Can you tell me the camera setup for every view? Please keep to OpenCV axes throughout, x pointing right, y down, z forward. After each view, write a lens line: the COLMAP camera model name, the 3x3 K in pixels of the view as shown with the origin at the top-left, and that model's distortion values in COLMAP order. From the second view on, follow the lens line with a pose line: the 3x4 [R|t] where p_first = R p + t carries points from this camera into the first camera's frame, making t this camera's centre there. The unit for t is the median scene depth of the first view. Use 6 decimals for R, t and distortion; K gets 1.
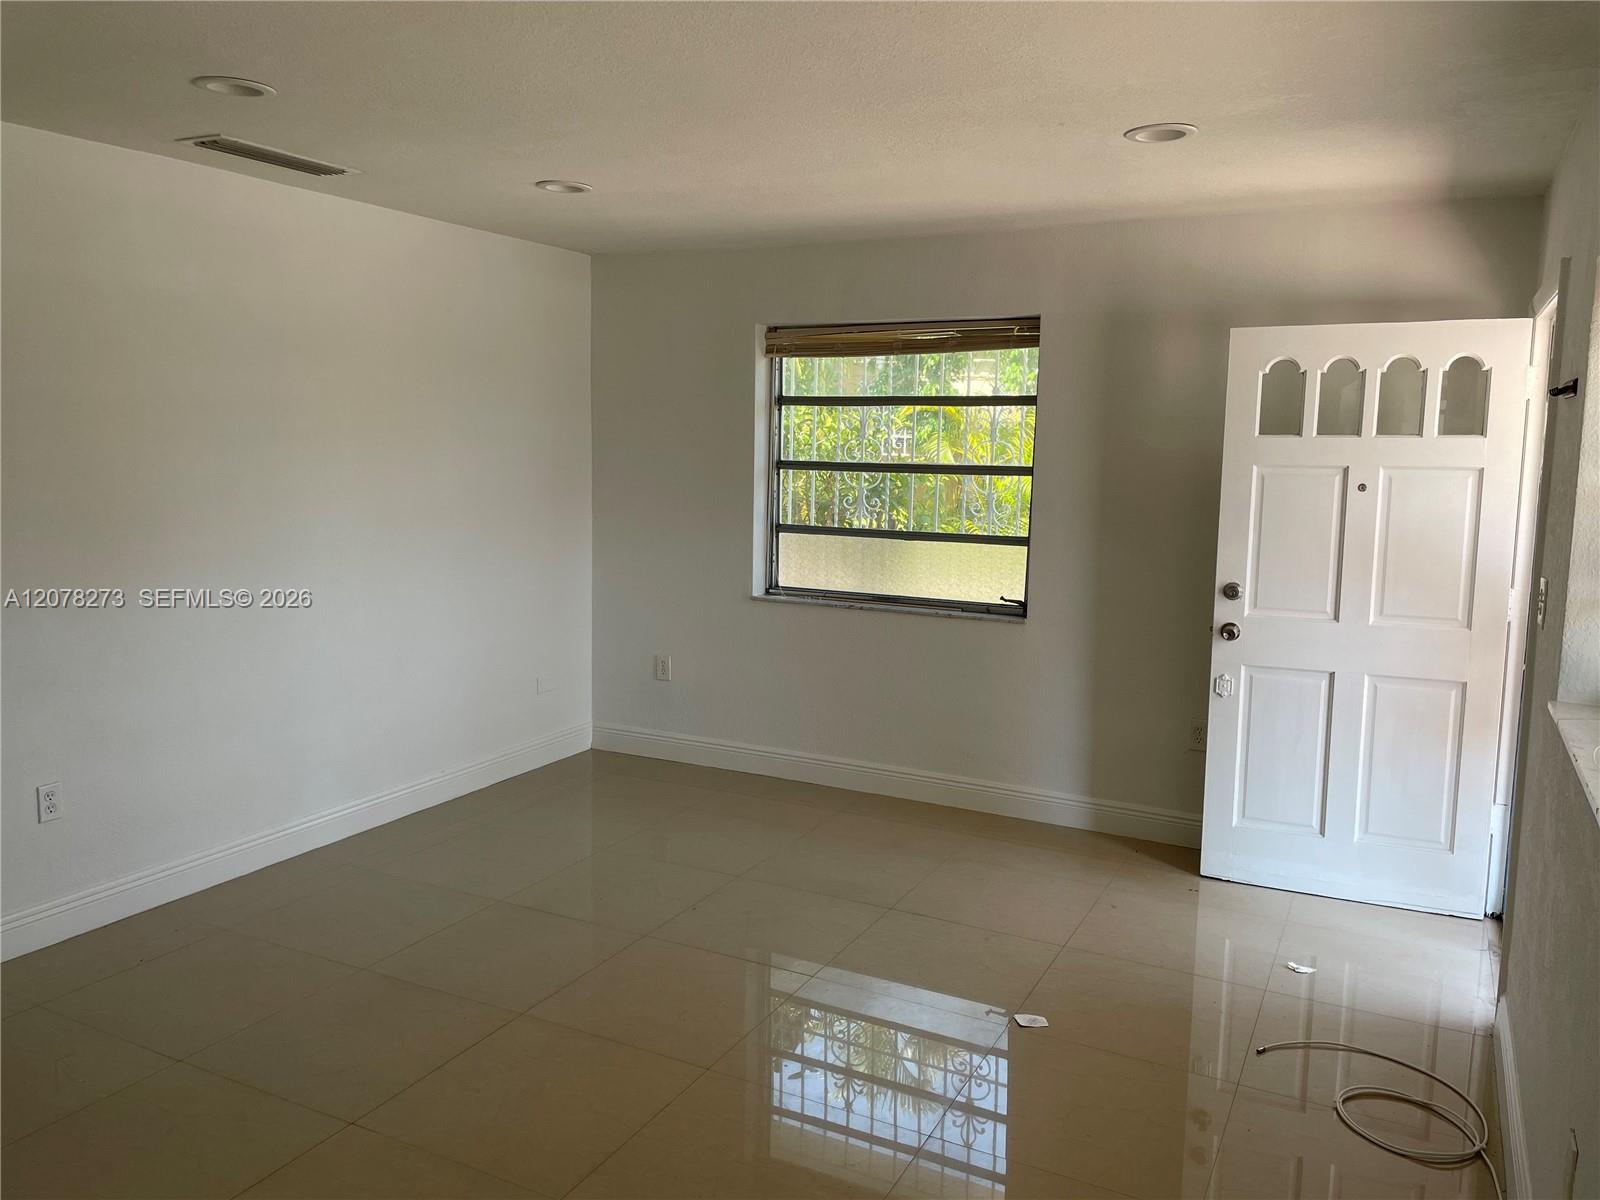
lens RADIAL K [[1193.6, 0, 757.3], [0, 1193.6, 591.5], [0, 0, 1]] dist [0.009096, -0.058910]
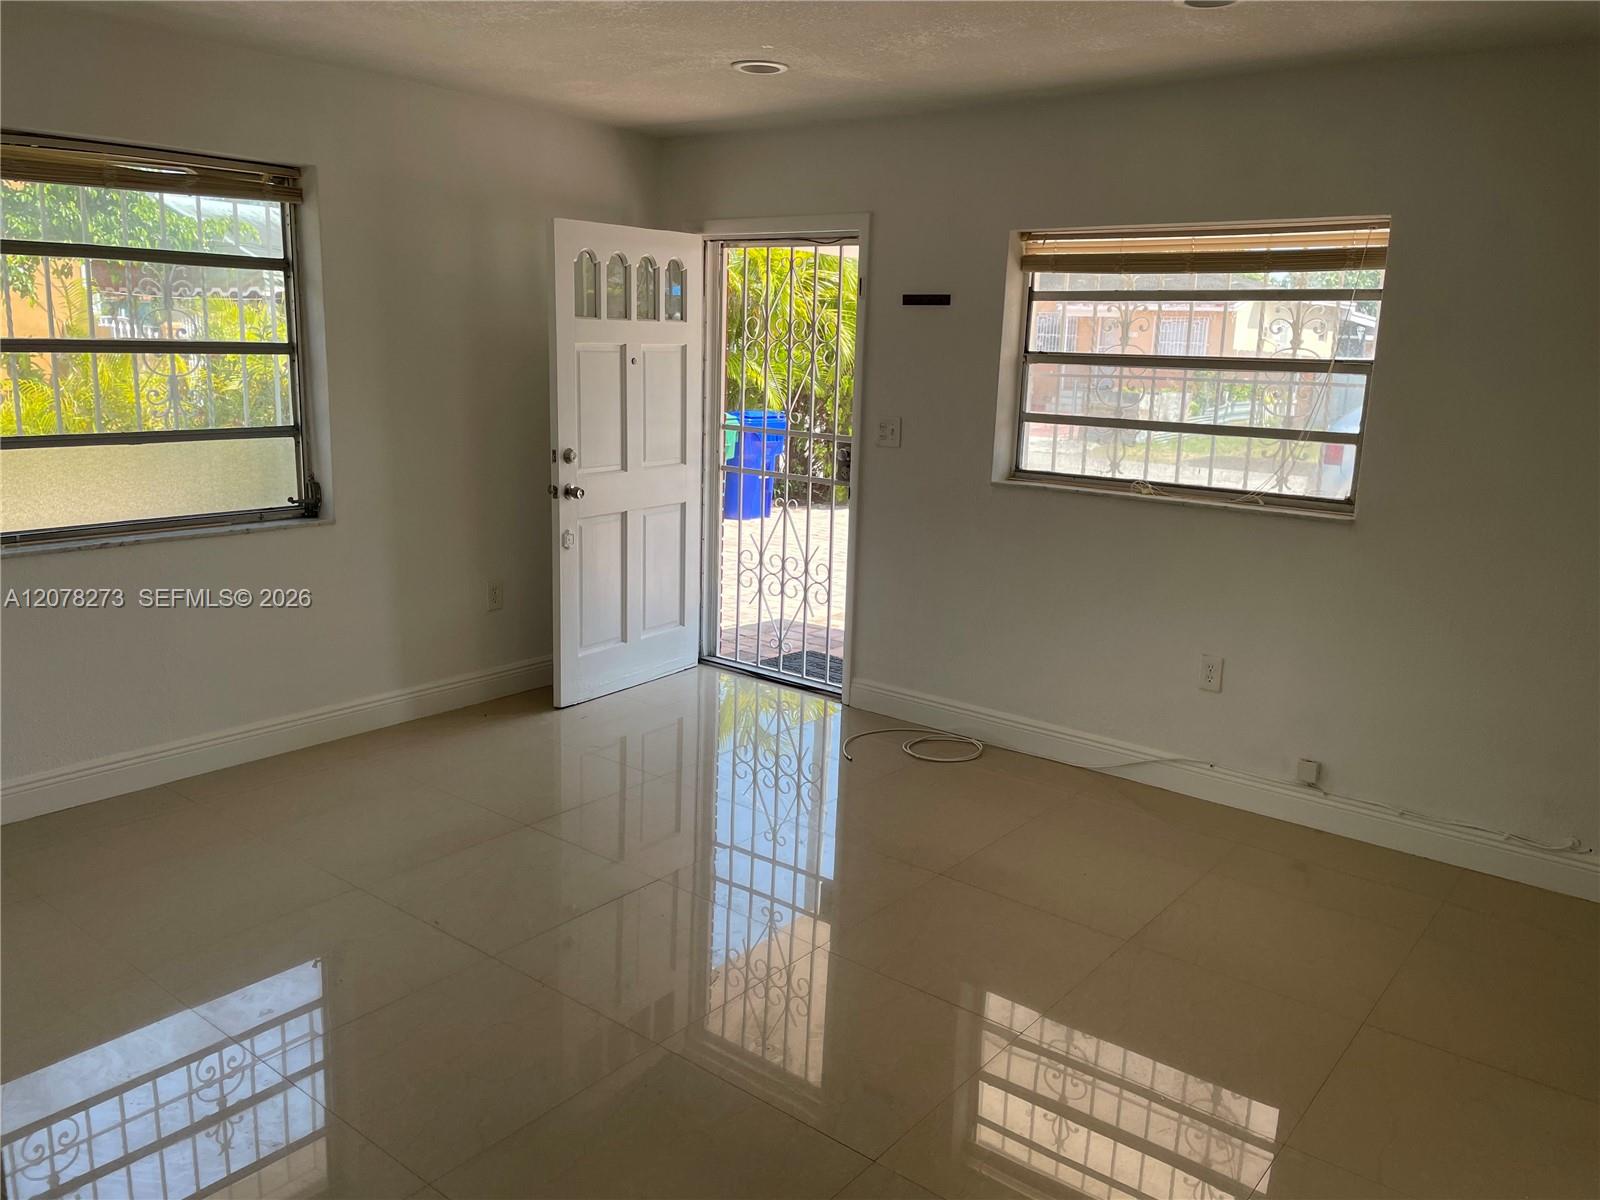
lens RADIAL K [[1193.6, 0, 757.3], [0, 1193.6, 591.5], [0, 0, 1]] dist [0.009096, -0.058910]
pose [[0.169019, -0.213009, 0.962320, -0.714595], [0.090019, 0.975623, 0.200143, -0.088329], [-0.981493, 0.052799, 0.184074, 0.637669]]
